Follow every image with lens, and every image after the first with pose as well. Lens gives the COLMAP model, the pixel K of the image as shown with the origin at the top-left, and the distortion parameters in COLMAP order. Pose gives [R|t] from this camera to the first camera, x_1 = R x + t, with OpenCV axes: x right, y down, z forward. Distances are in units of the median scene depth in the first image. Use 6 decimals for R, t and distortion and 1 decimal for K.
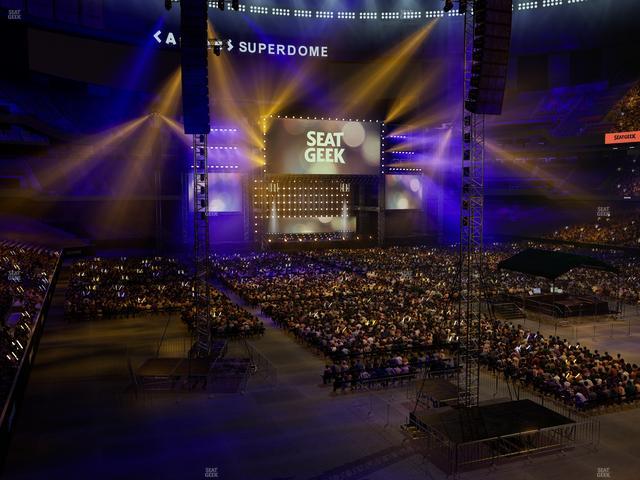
lens RADIAL K [[601.0, 0, 320.2], [0, 601.0, 240.5], [0, 0, 1]] dist [-0.000391, 0.000000]
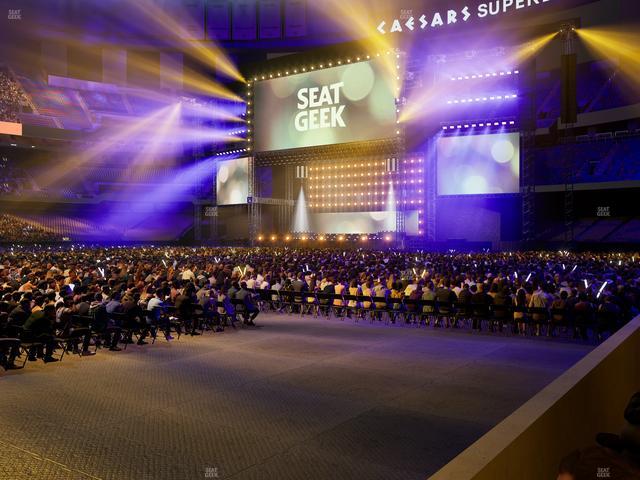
lens RADIAL K [[601.0, 0, 318.7], [0, 601.0, 239.1], [0, 0, 1]] dist [-0.000391, 0.000000]
pose [[0.552239, 0.003688, -0.833678, 0.590068], [-0.069802, 0.996684, -0.041829, 0.027874], [0.830759, 0.081292, 0.550665, 0.617196]]
